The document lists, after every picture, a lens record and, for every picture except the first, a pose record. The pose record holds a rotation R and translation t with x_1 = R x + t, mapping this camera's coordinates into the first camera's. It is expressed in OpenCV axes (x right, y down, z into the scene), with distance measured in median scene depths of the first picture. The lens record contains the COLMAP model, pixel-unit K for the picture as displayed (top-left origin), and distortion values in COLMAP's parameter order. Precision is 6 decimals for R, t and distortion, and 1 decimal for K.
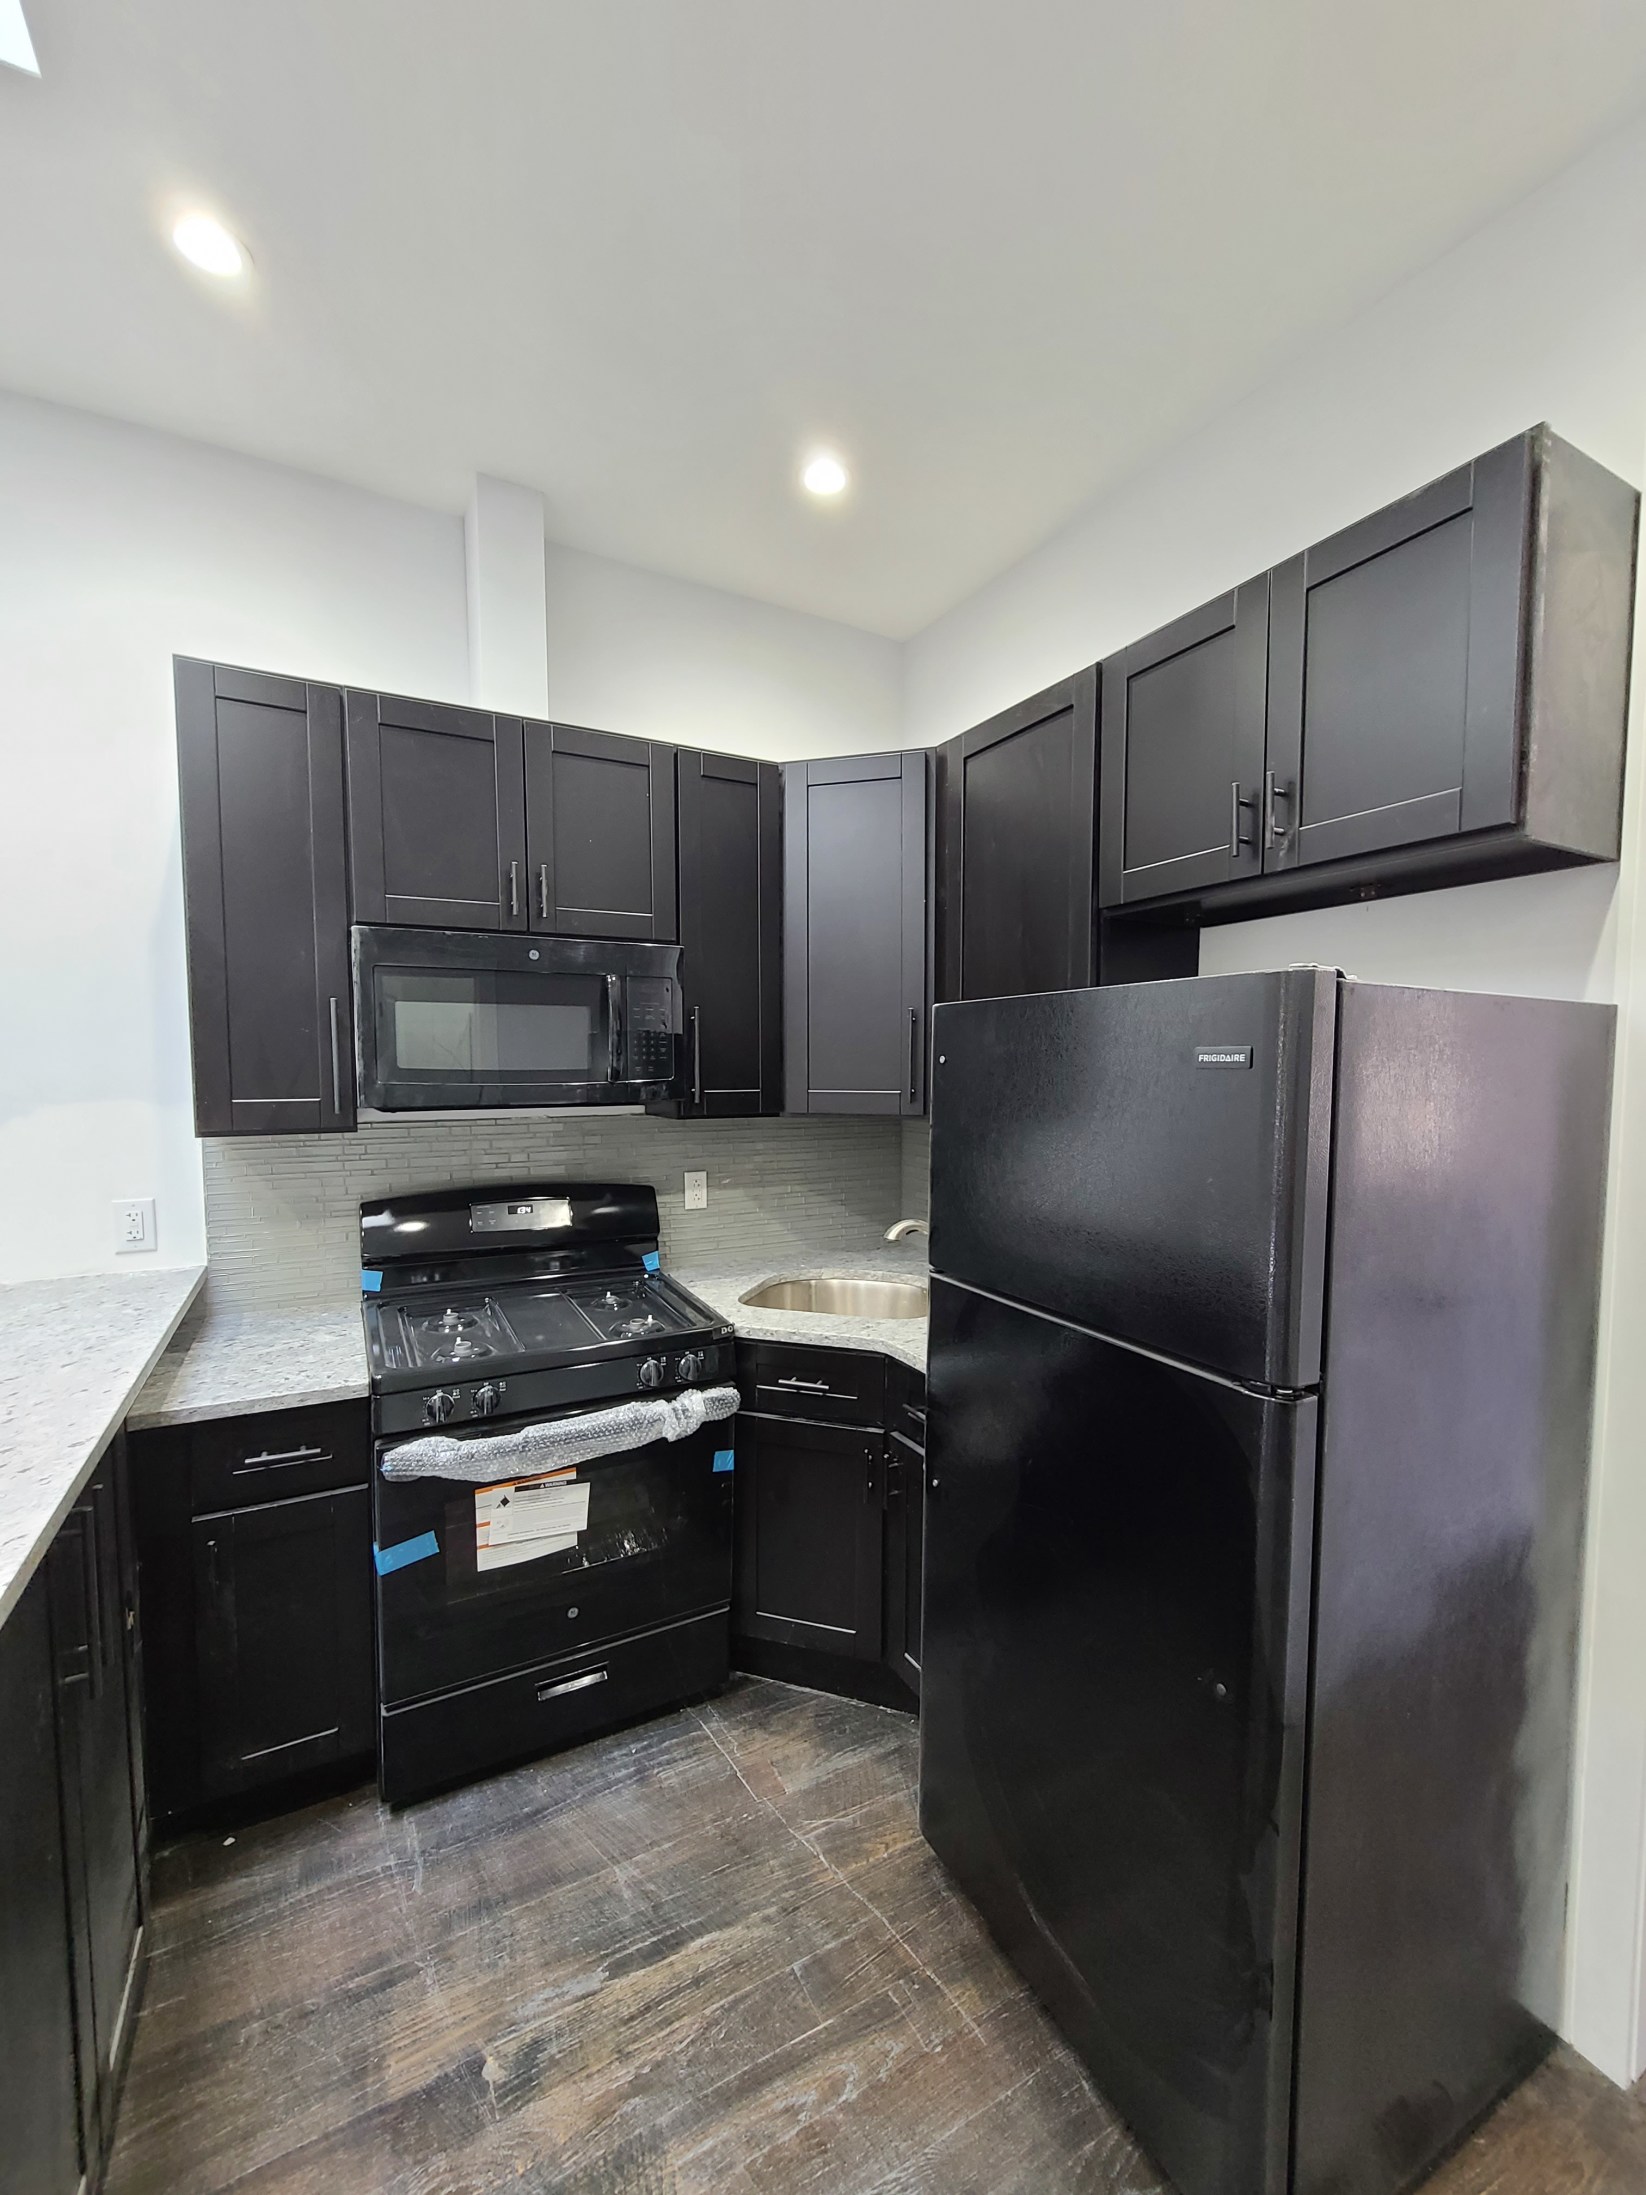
lens RADIAL K [[889.2, 0, 827.8], [0, 889.2, 1116.5], [0, 0, 1]] dist [-0.002152, 0.000600]
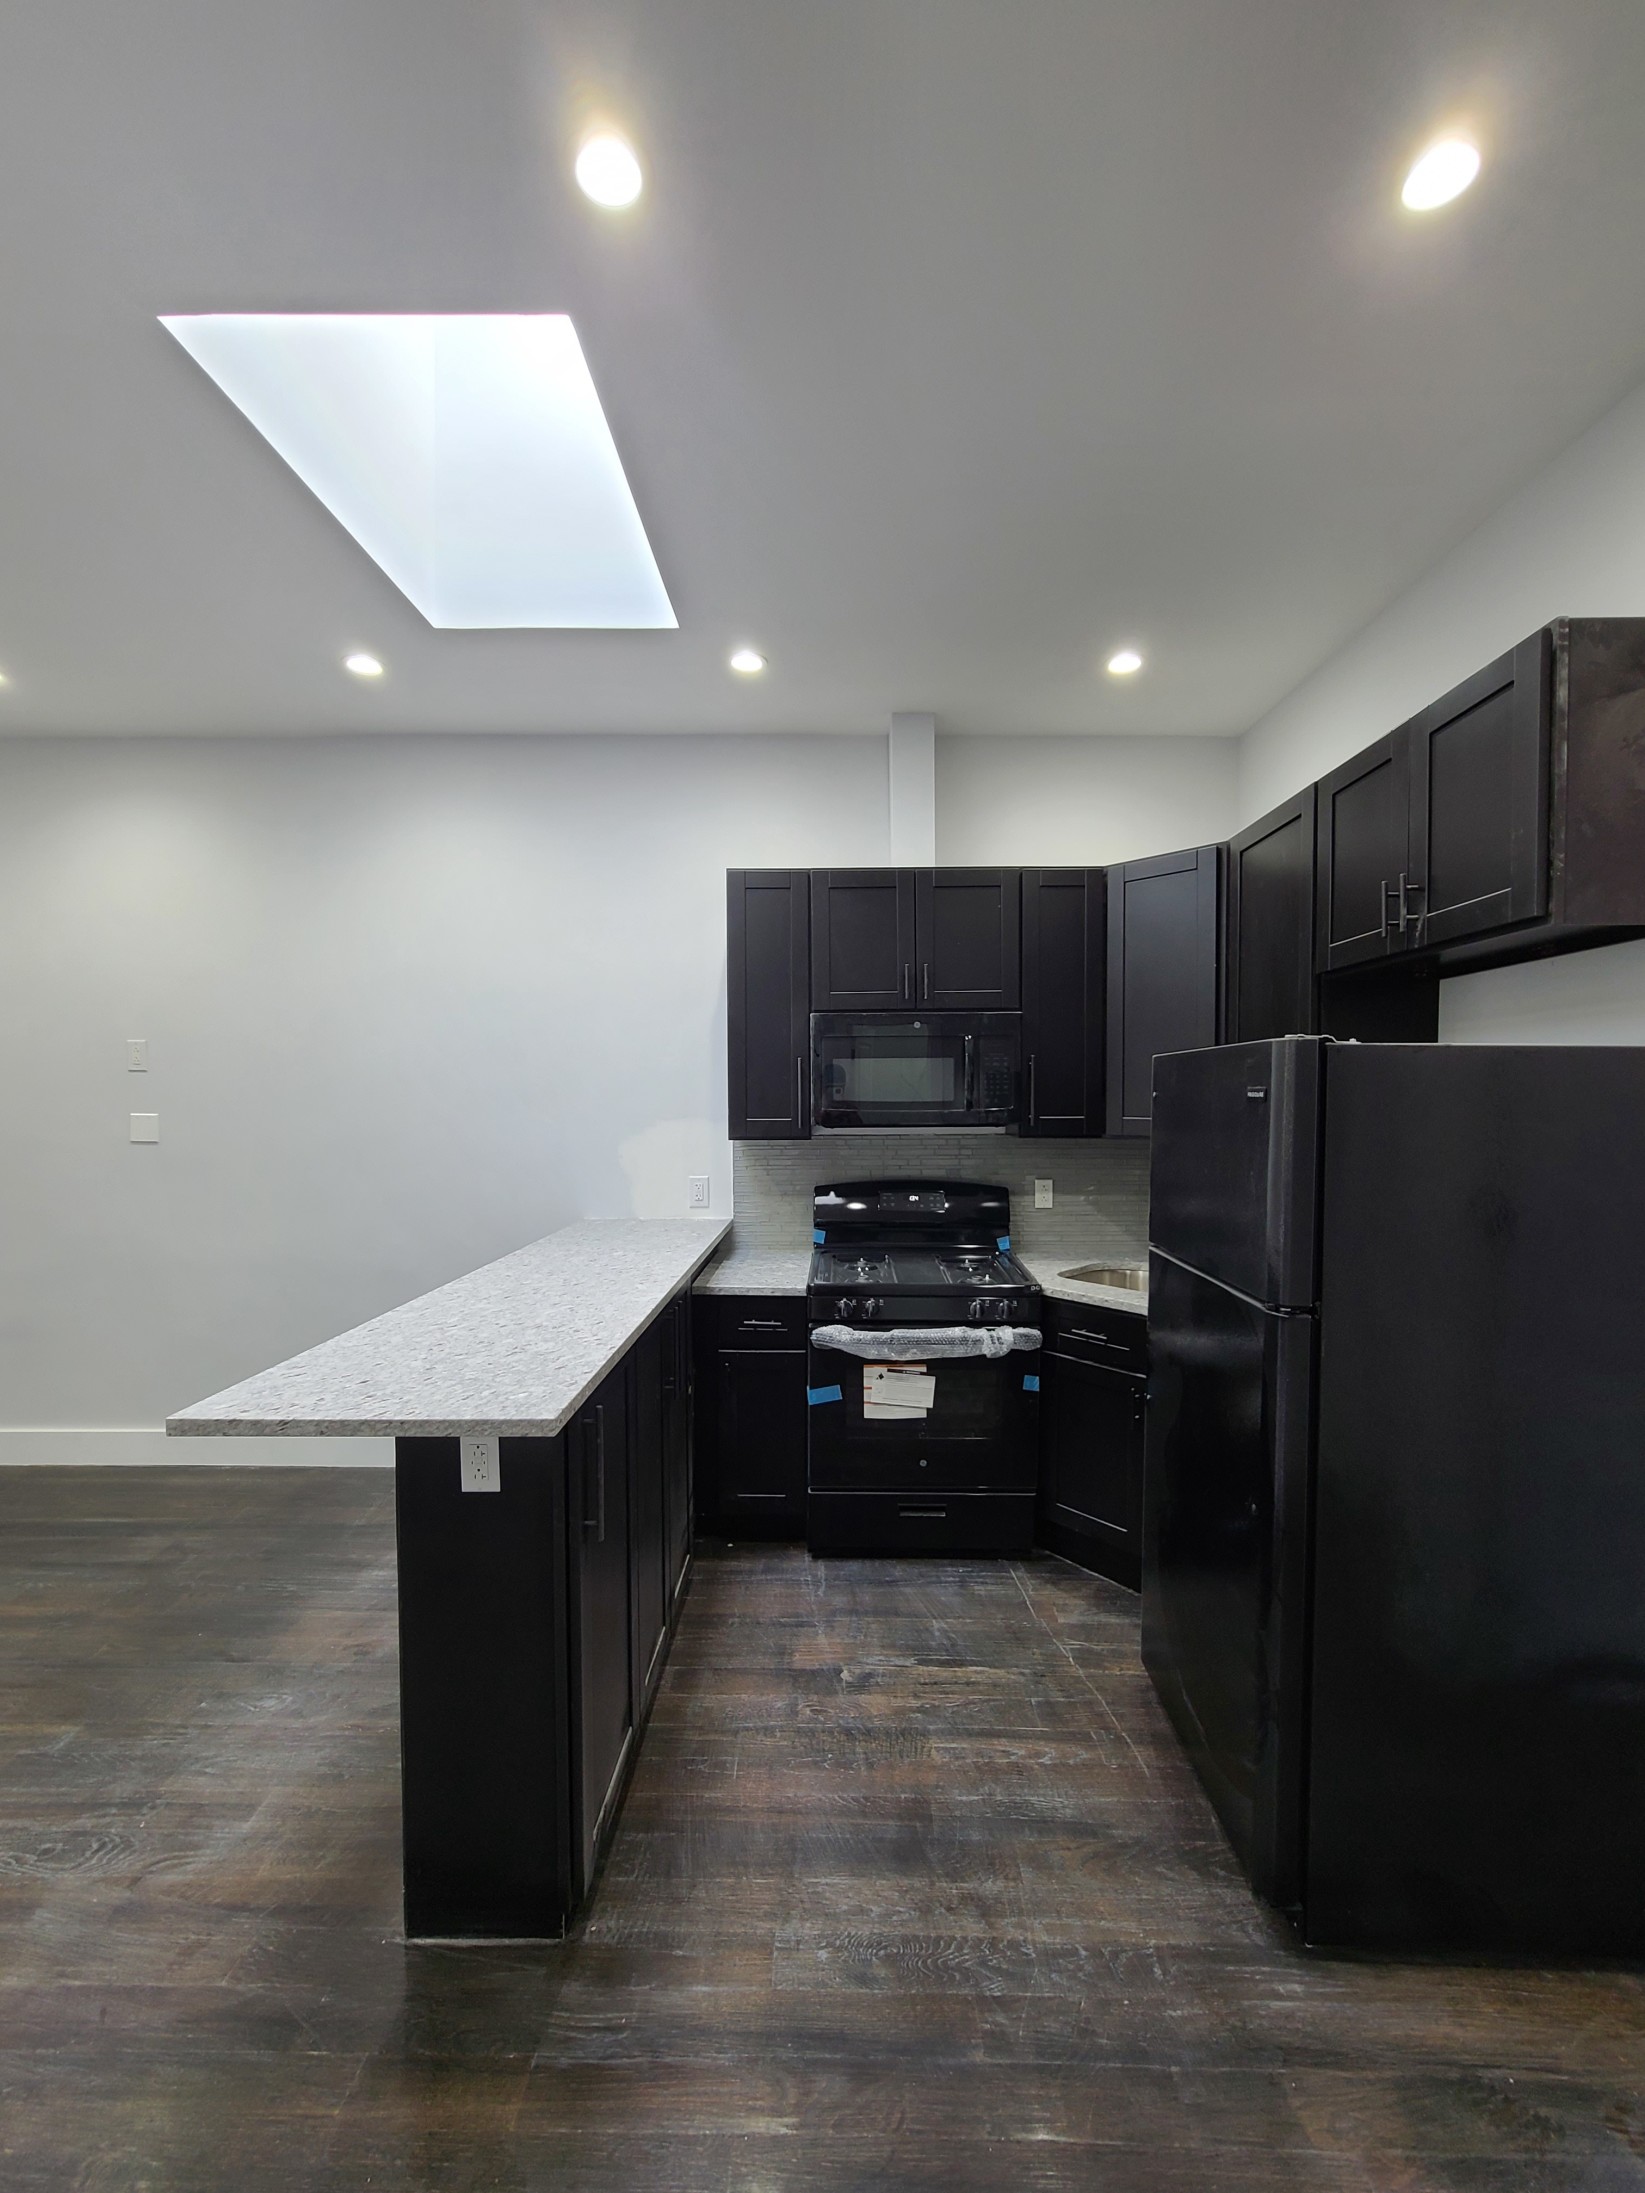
lens RADIAL K [[888.4, 0, 833.1], [0, 888.4, 1103.0], [0, 0, 1]] dist [-0.002152, 0.000600]
pose [[0.869029, 0.002602, -0.494754, 0.325313], [-0.027481, 0.998696, -0.043016, 0.020952], [0.493997, 0.050979, 0.867968, -0.411266]]
